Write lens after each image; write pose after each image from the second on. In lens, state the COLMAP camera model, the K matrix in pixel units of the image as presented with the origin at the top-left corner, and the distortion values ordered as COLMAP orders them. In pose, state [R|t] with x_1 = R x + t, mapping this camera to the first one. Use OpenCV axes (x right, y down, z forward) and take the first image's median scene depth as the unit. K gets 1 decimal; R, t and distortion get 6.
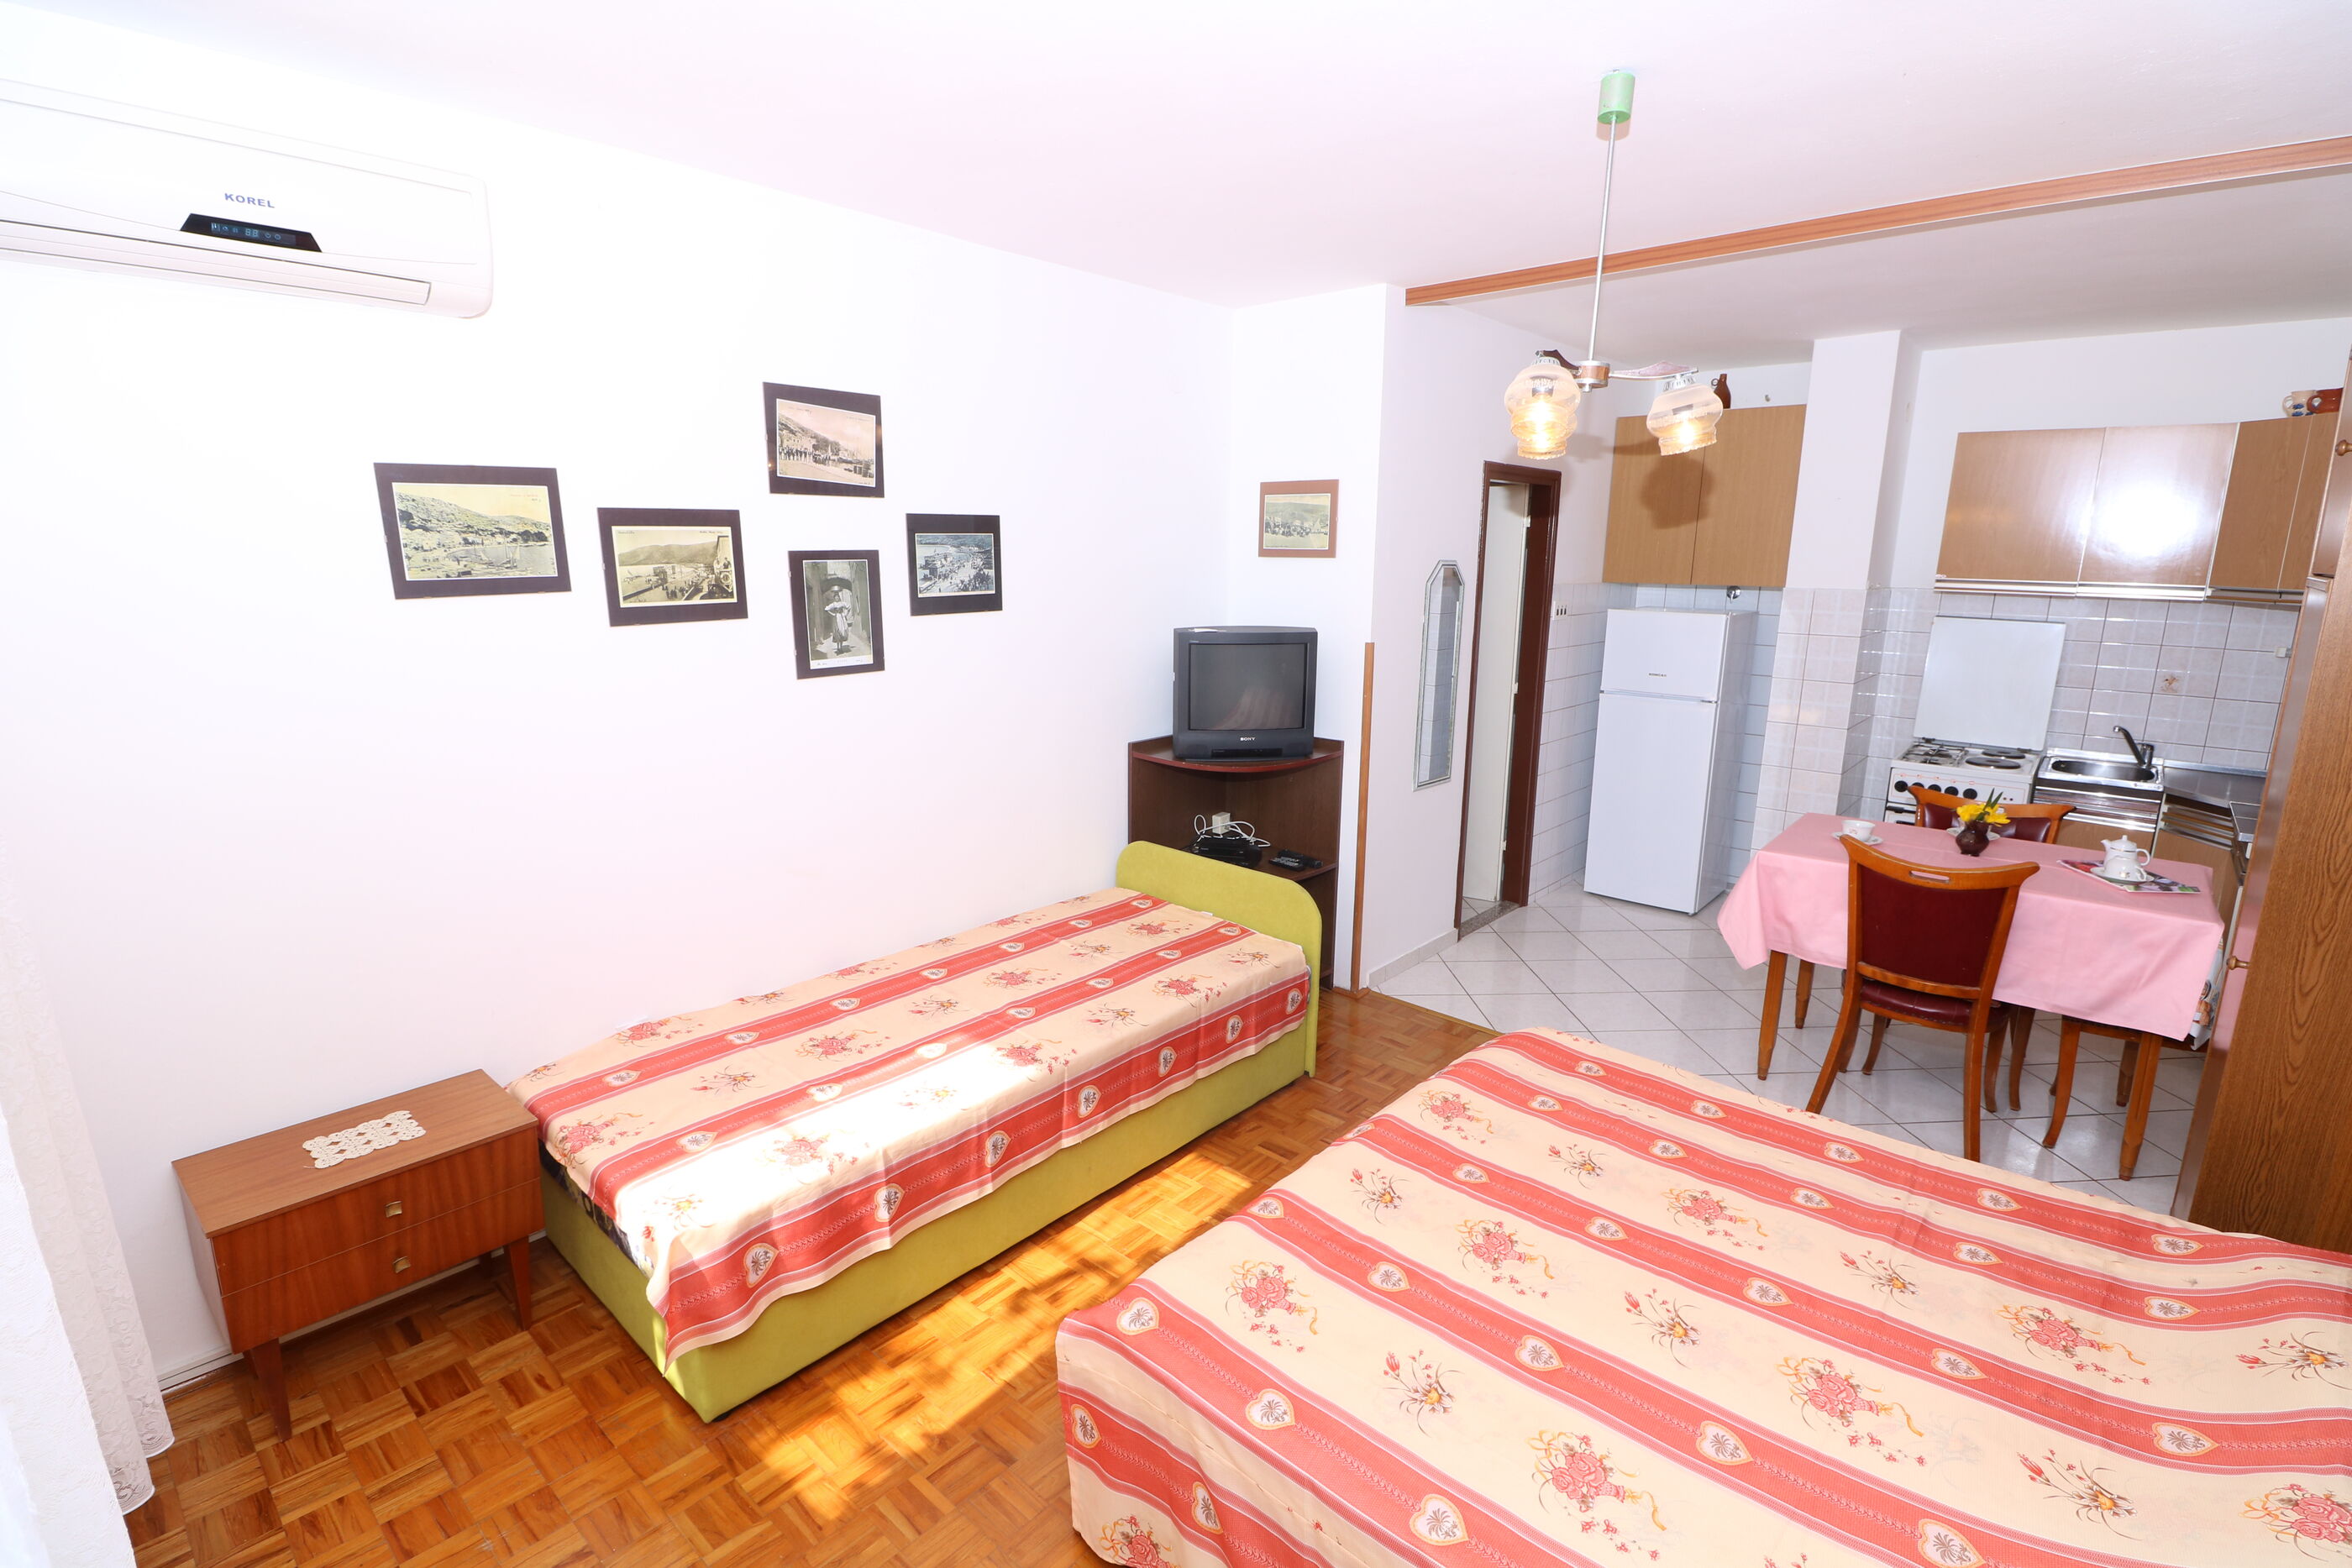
lens RADIAL K [[1090.1, 0, 1189.6], [0, 1090.1, 788.3], [0, 0, 1]] dist [0.000184, -0.011623]
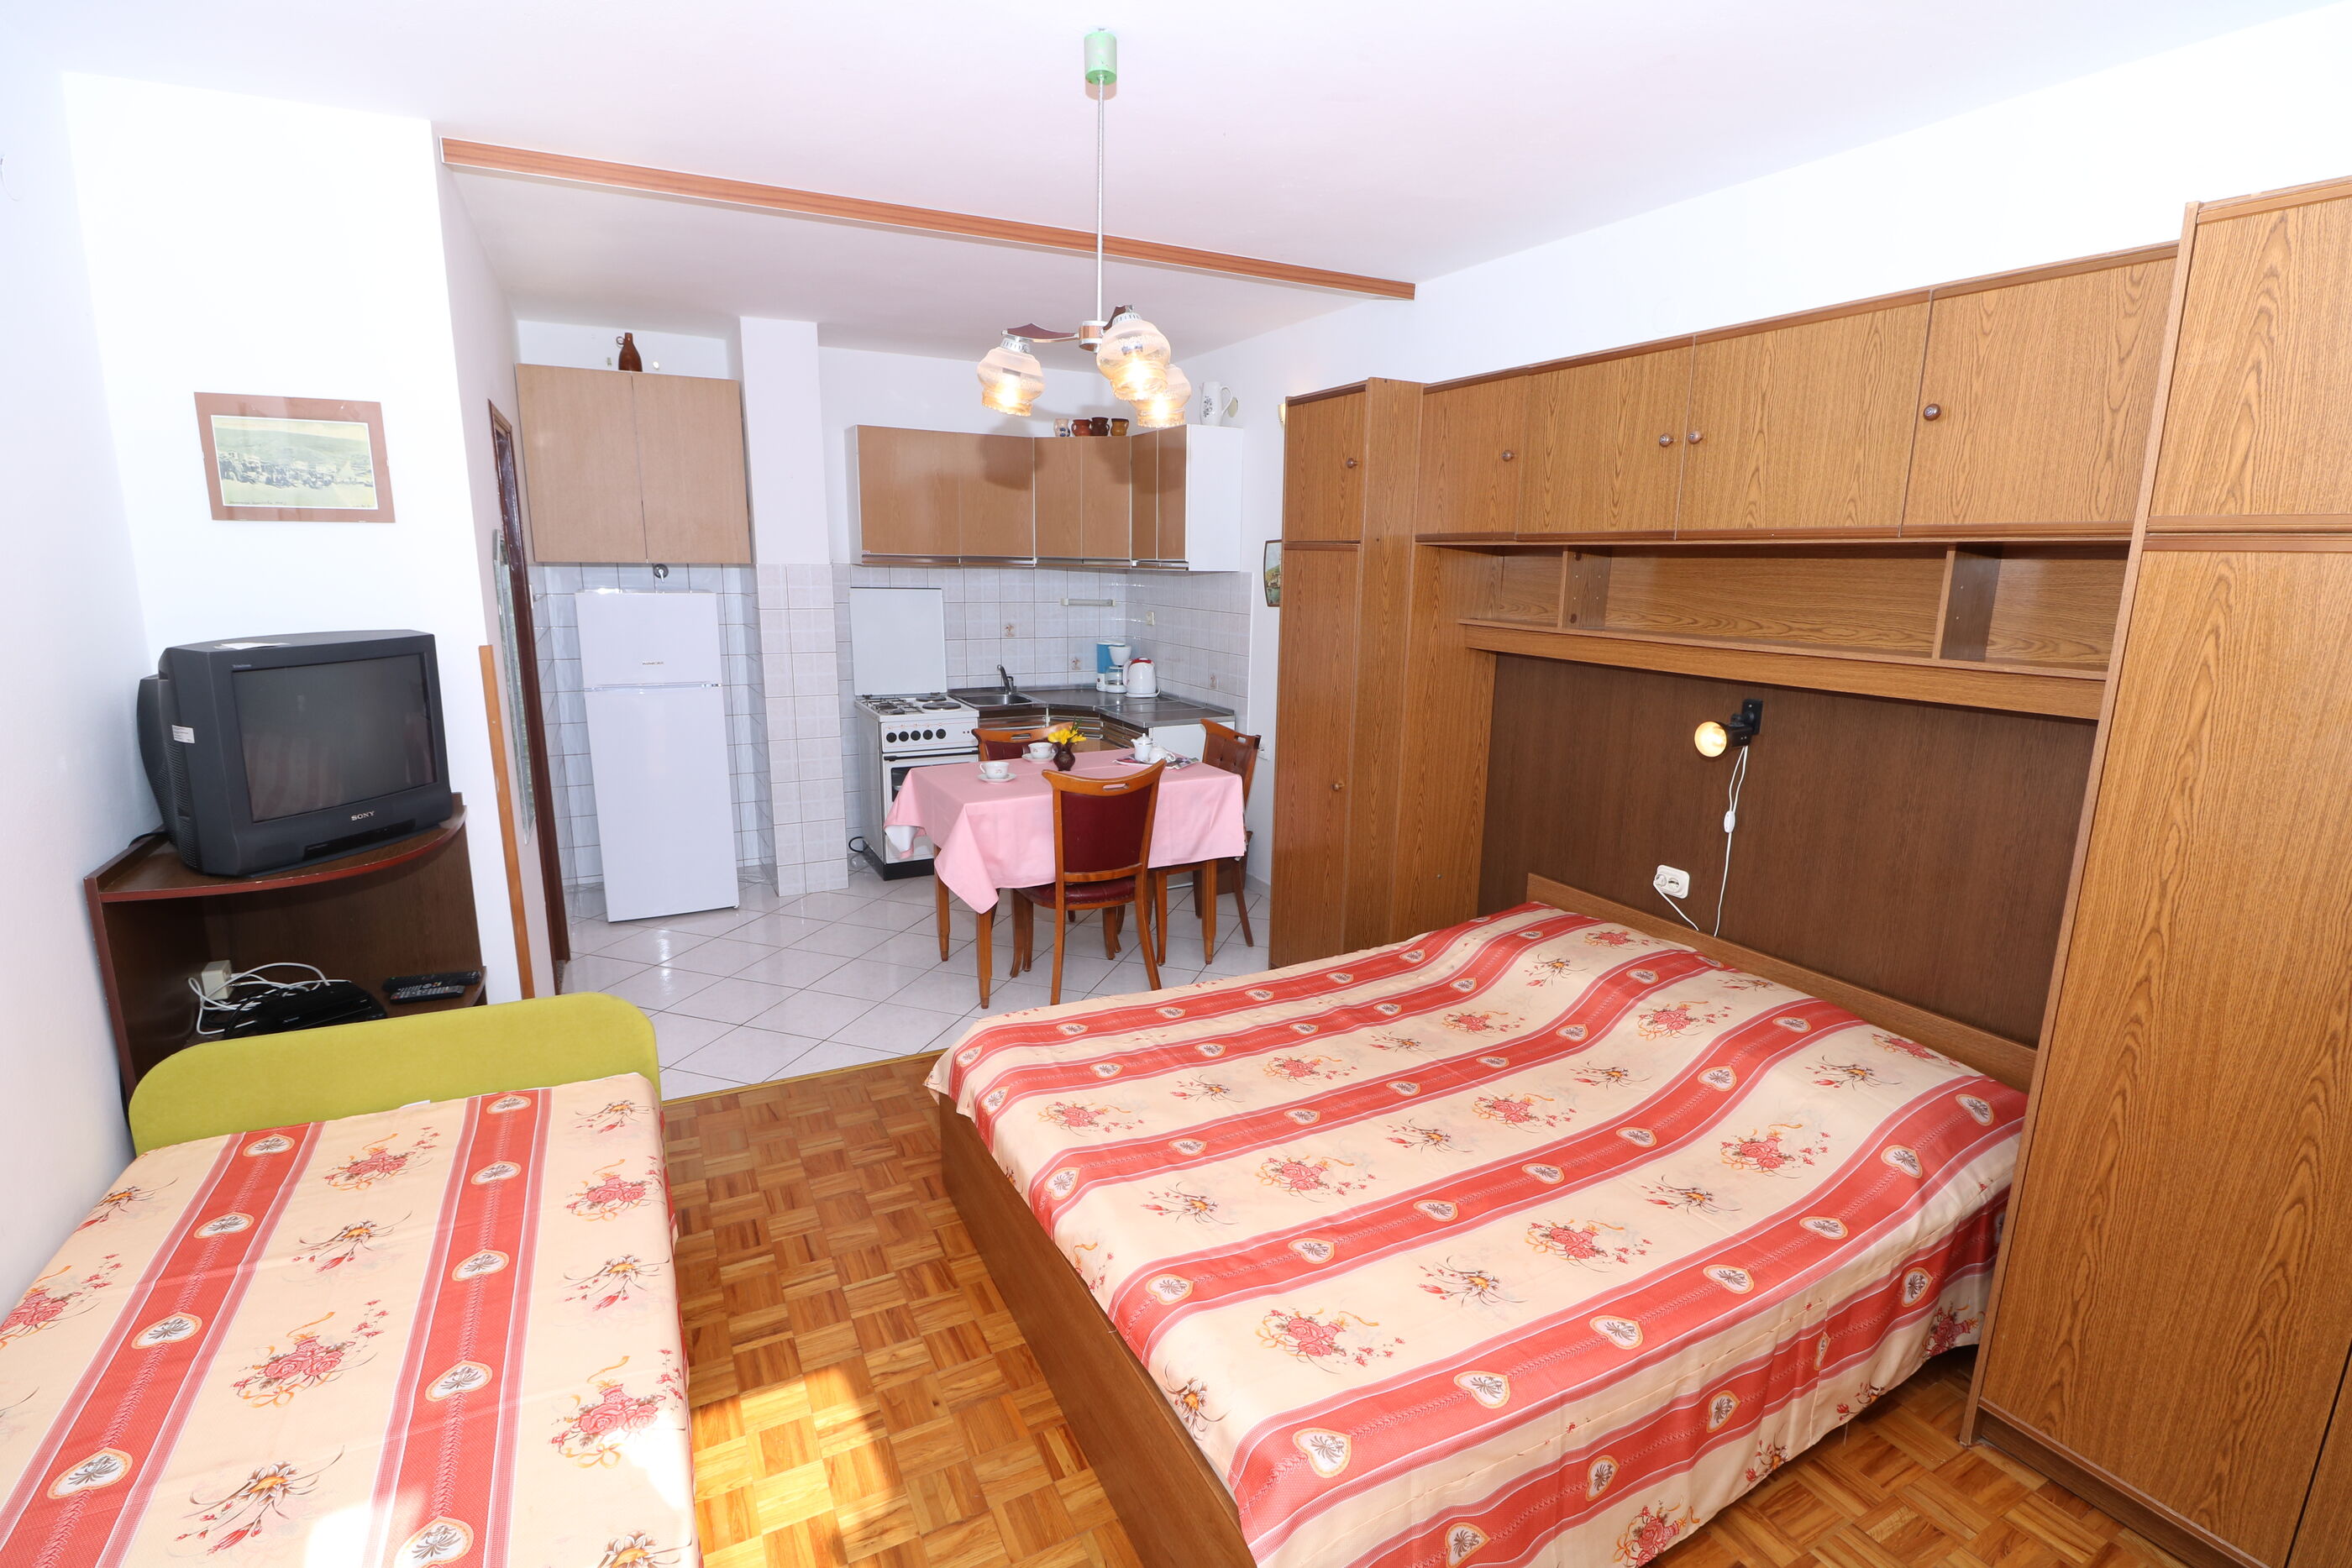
lens RADIAL K [[1090.1, 0, 1195.3], [0, 1090.1, 789.4], [0, 0, 1]] dist [0.000184, -0.011623]
pose [[0.354737, -0.199688, 0.913393, -0.420063], [0.188860, 0.972092, 0.139172, -0.070399], [-0.915693, 0.123134, 0.382550, 0.419306]]
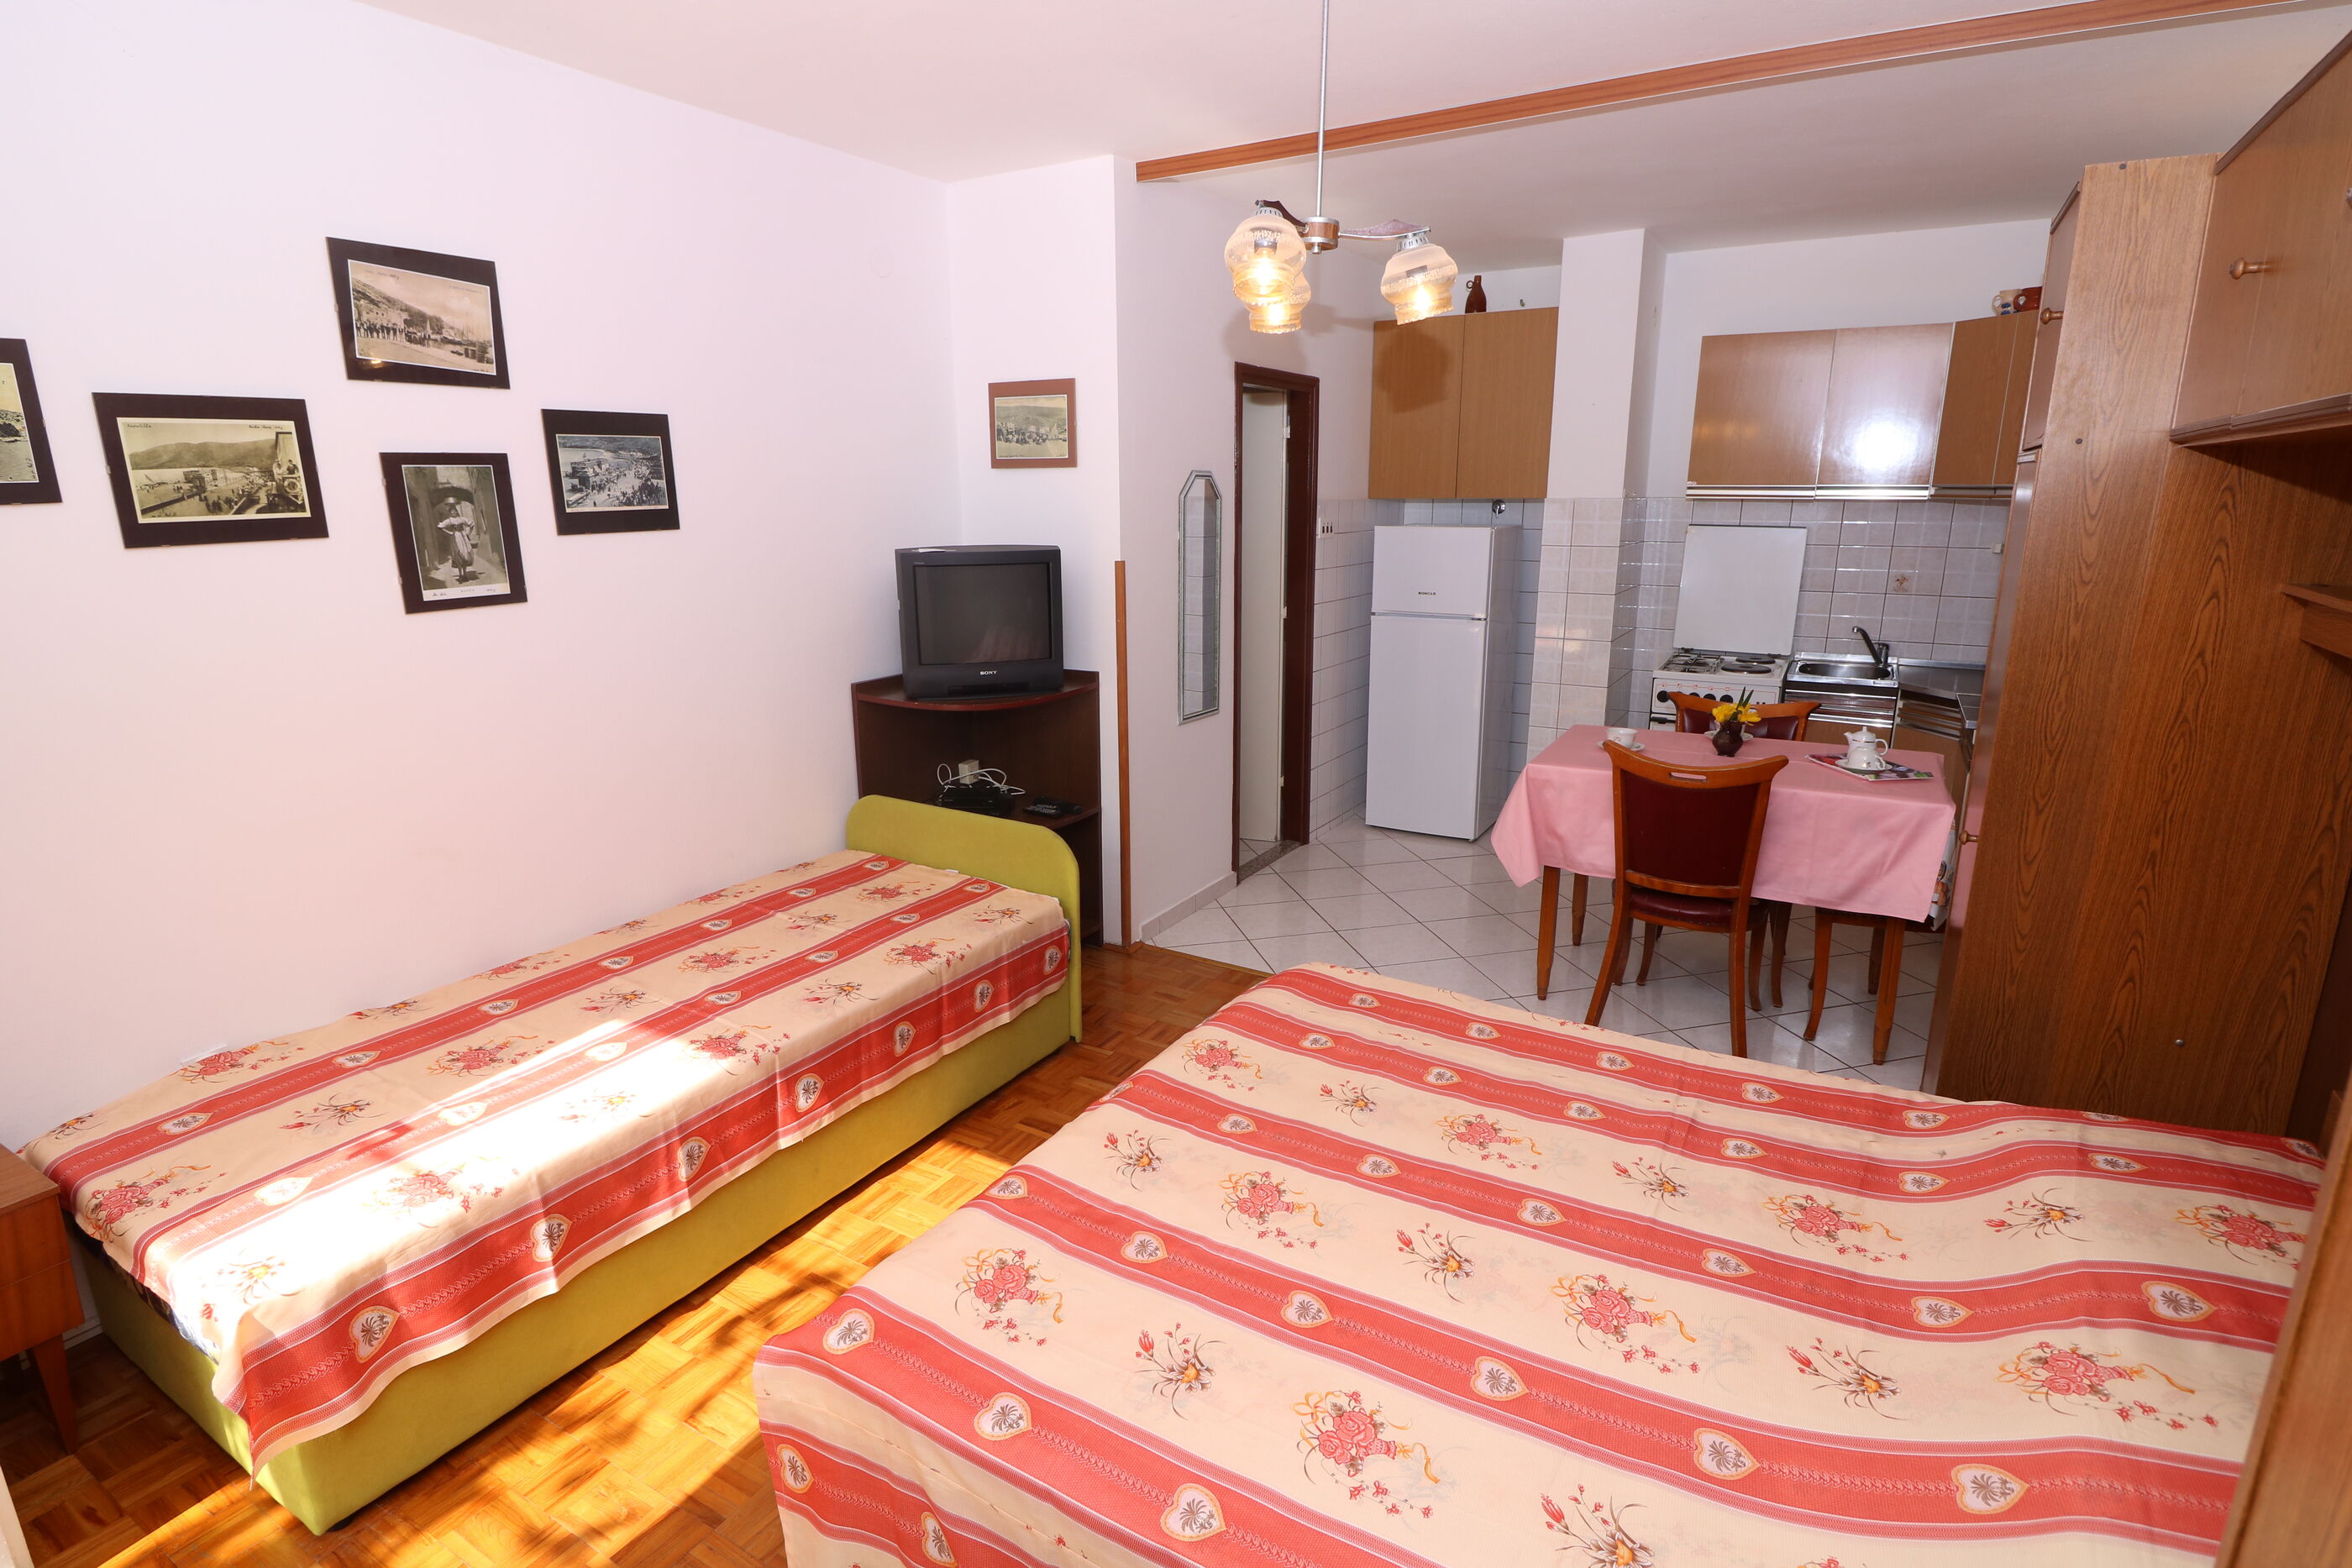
lens RADIAL K [[1172.9, 0, 1180.0], [0, 1172.9, 780.1], [0, 0, 1]] dist [-0.000746, -0.009221]
pose [[0.982304, -0.058281, 0.177993, 0.039994], [0.053471, 0.998066, 0.031704, 0.025232], [-0.179496, -0.021625, 0.983521, 0.040501]]
